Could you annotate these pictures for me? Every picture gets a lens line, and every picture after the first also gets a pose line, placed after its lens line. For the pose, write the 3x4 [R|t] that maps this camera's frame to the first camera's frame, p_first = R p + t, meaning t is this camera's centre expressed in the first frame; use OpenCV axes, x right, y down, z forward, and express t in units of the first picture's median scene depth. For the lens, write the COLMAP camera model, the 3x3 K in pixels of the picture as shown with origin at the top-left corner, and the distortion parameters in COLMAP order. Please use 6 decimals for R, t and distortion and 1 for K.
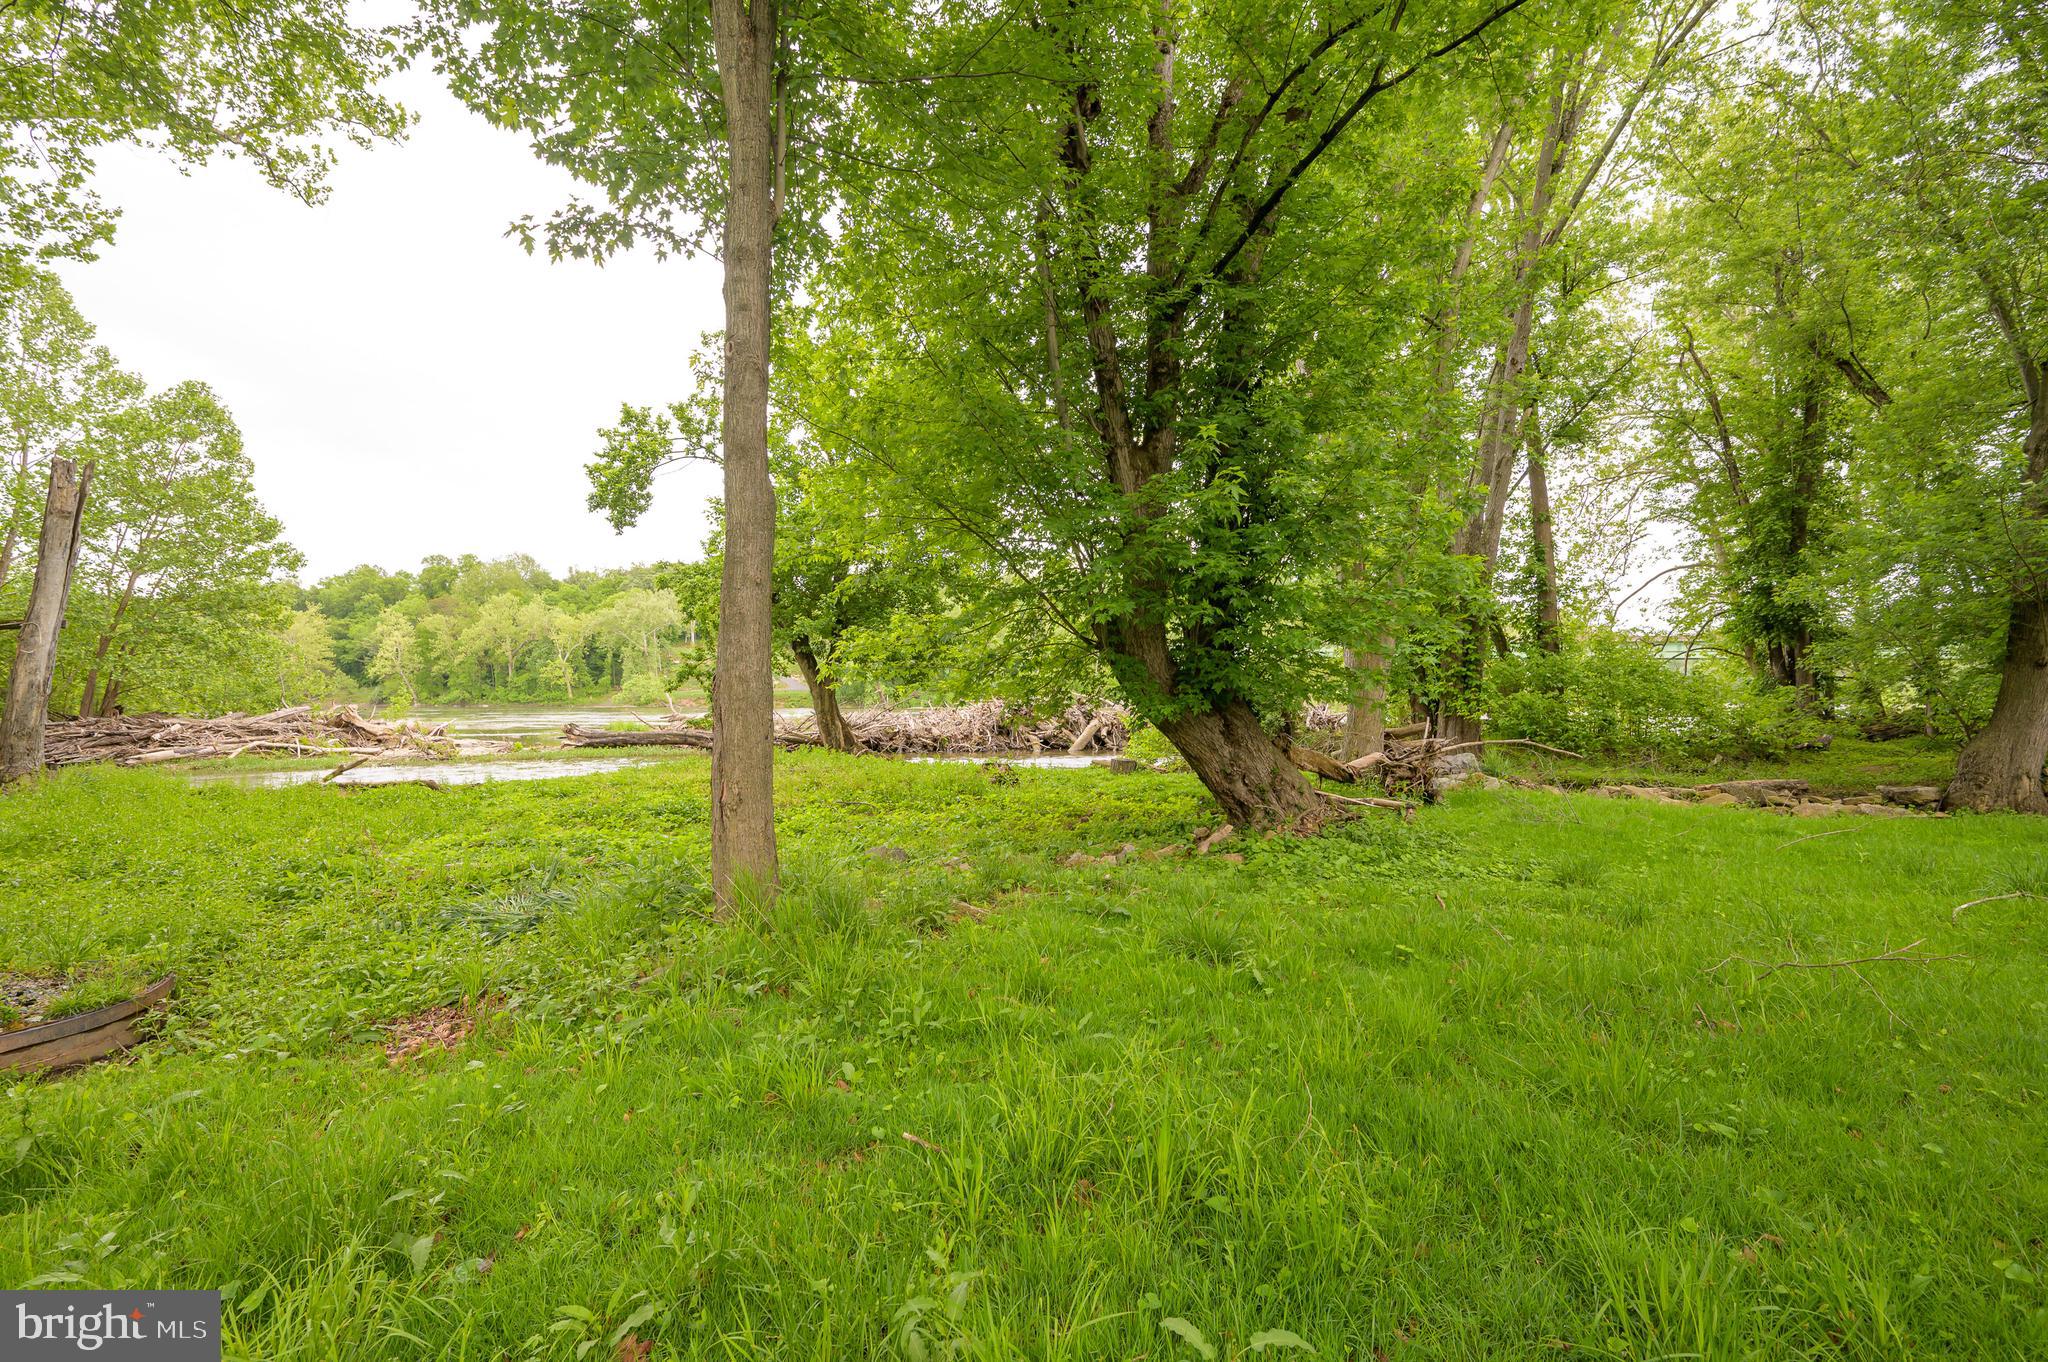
lens RADIAL K [[927.1, 0, 1020.5], [0, 927.1, 683.0], [0, 0, 1]] dist [0.000503, 0.000258]
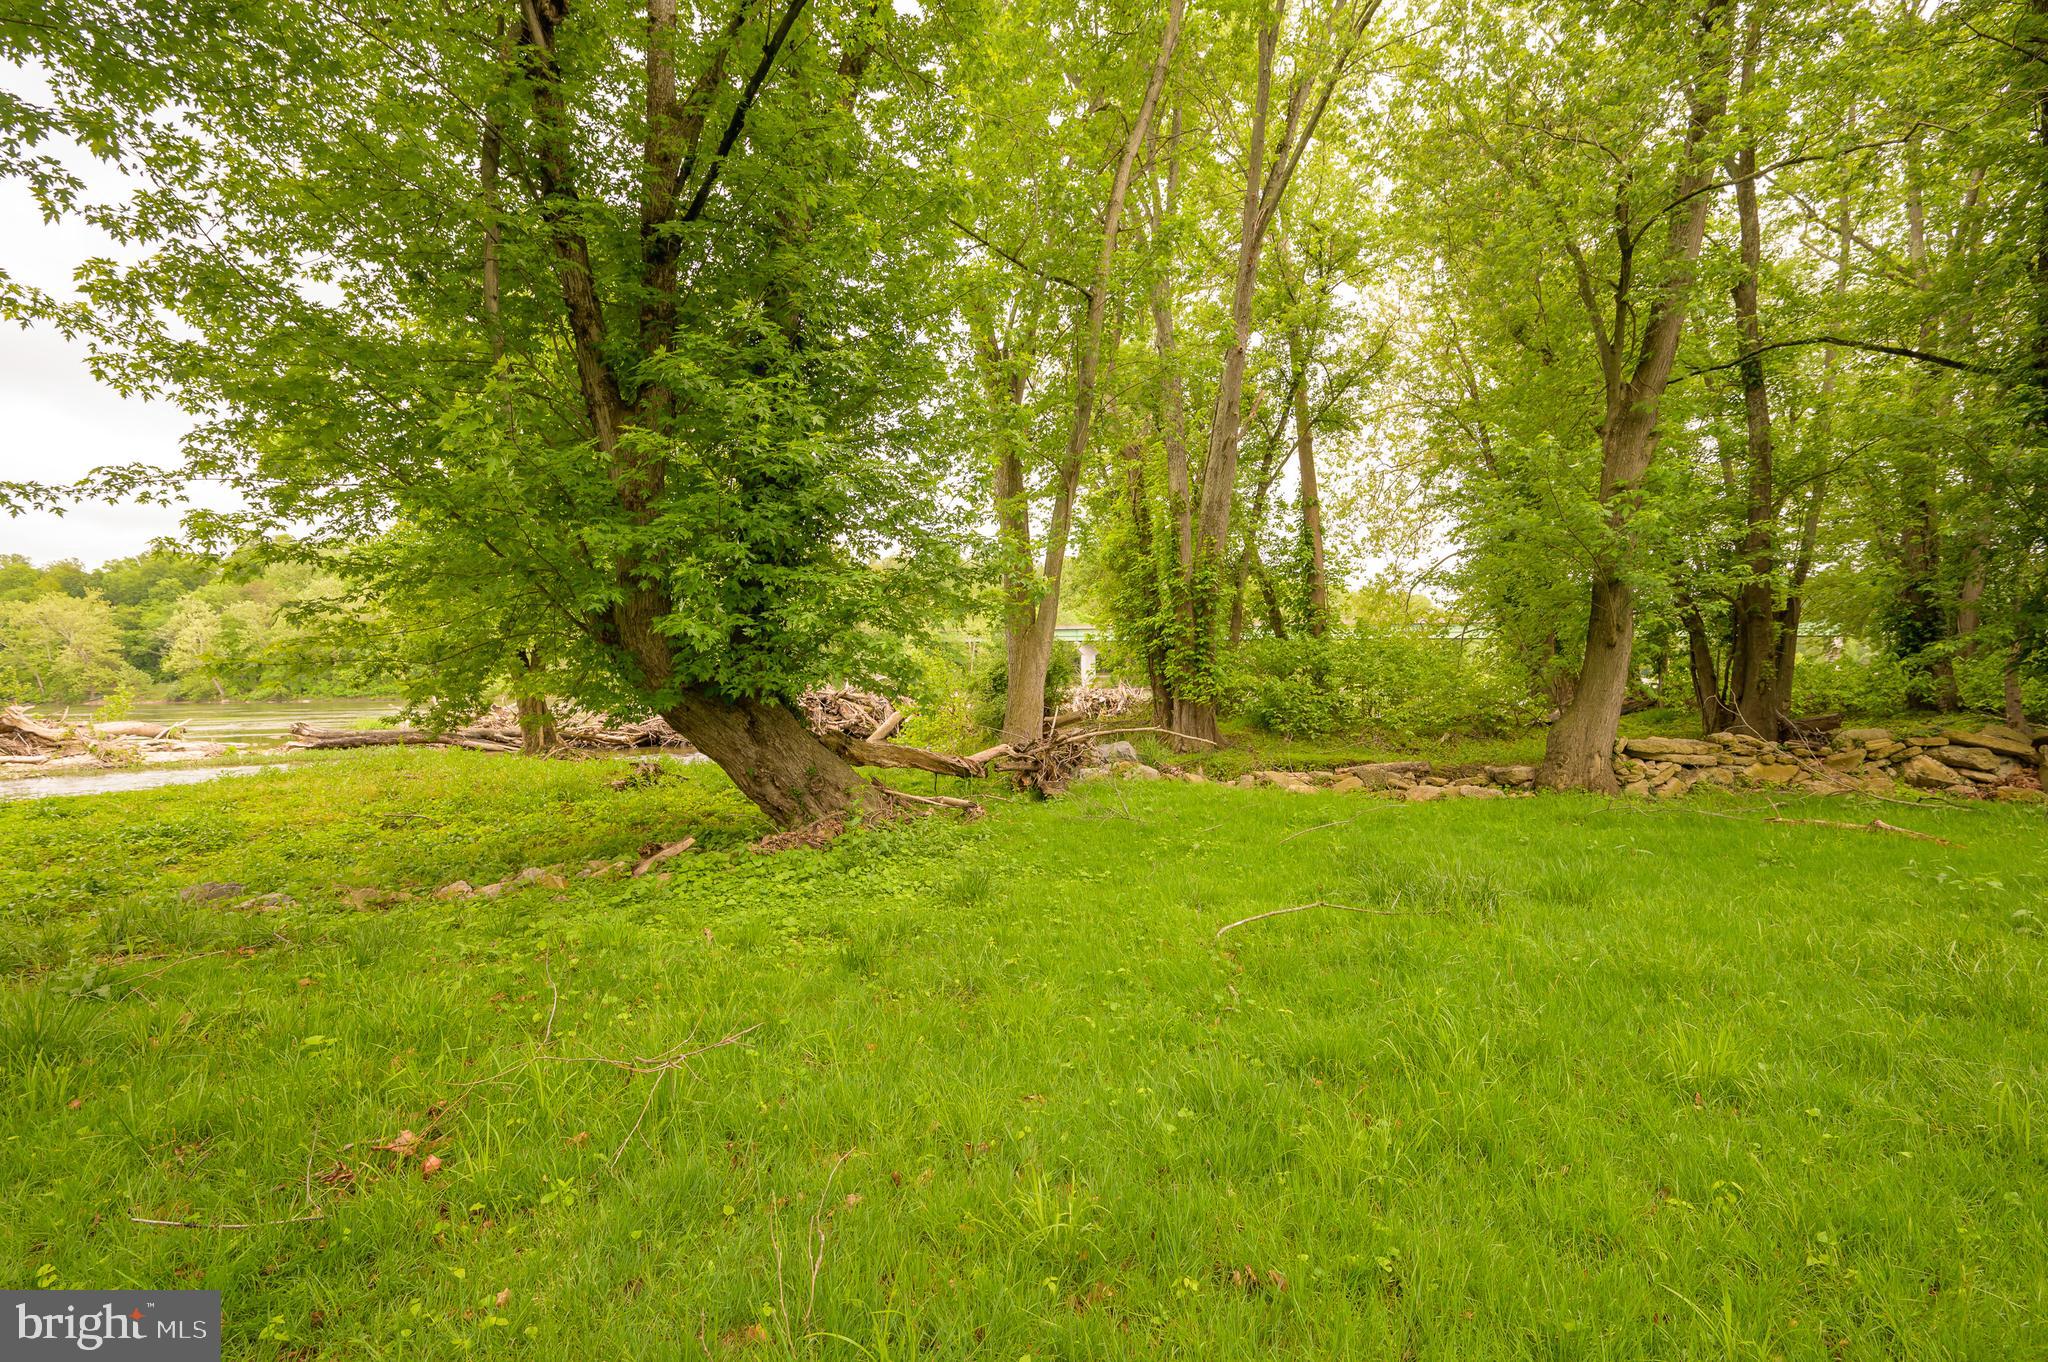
lens RADIAL K [[927.1, 0, 1036.6], [0, 927.1, 682.9], [0, 0, 1]] dist [0.000503, 0.000258]
pose [[0.991933, -0.014699, 0.125907, 0.120352], [0.012596, 0.999768, 0.017478, -0.001394], [-0.126135, -0.015751, 0.991888, 0.024297]]
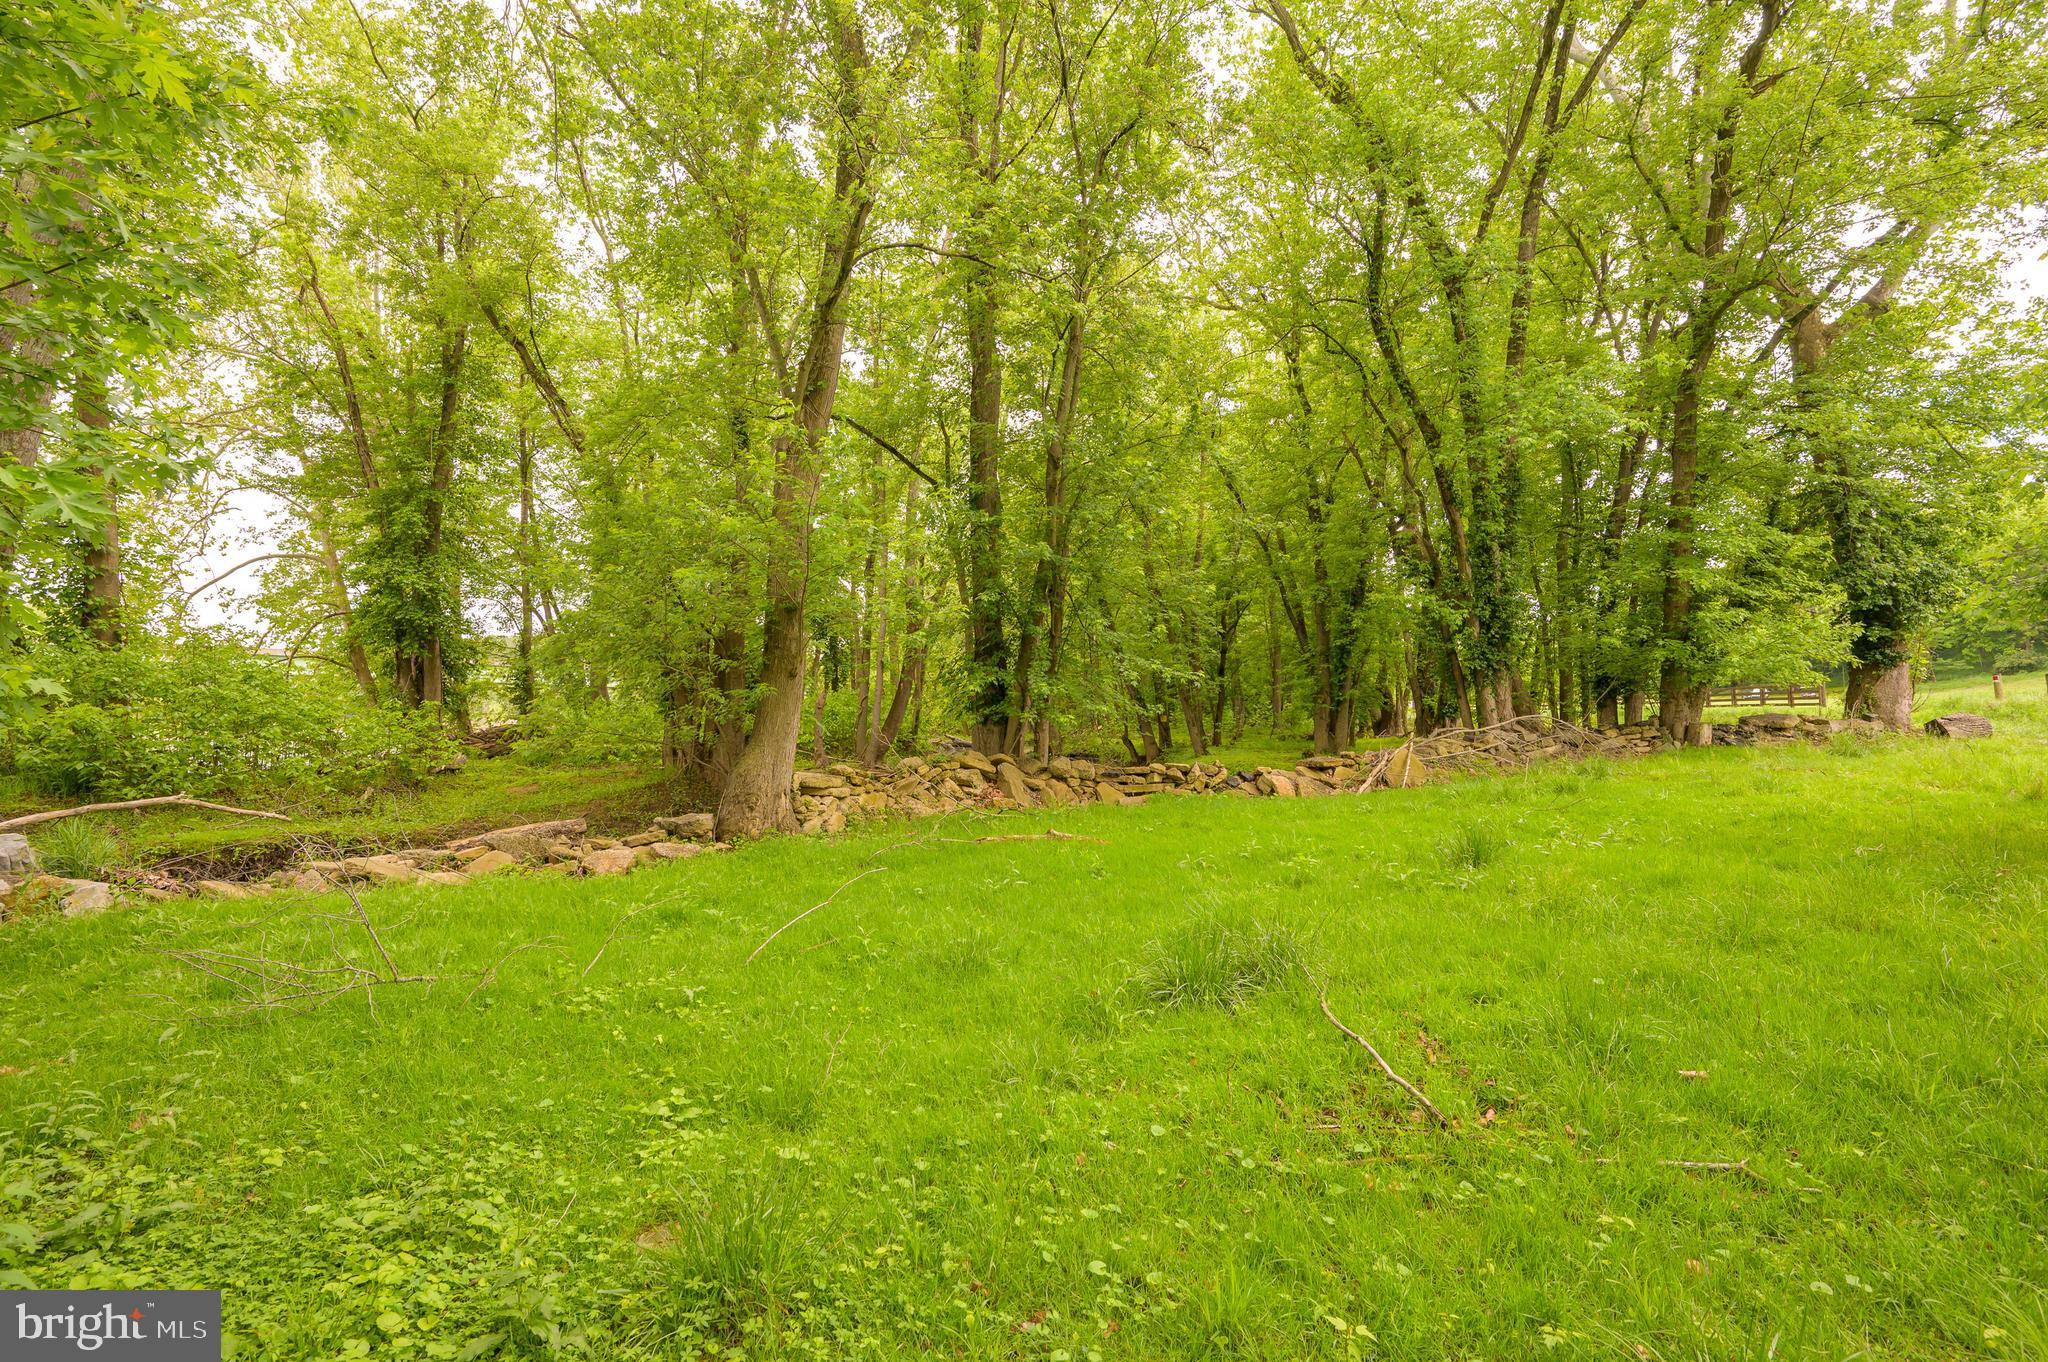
lens RADIAL K [[985.2, 0, 1029.7], [0, 985.2, 674.7], [0, 0, 1]] dist [-0.000418, 0.000133]
pose [[0.255031, 0.037354, 0.966211, 0.063014], [-0.008957, 0.999302, -0.036269, 0.005025], [-0.966891, 0.000595, 0.255187, 0.175815]]
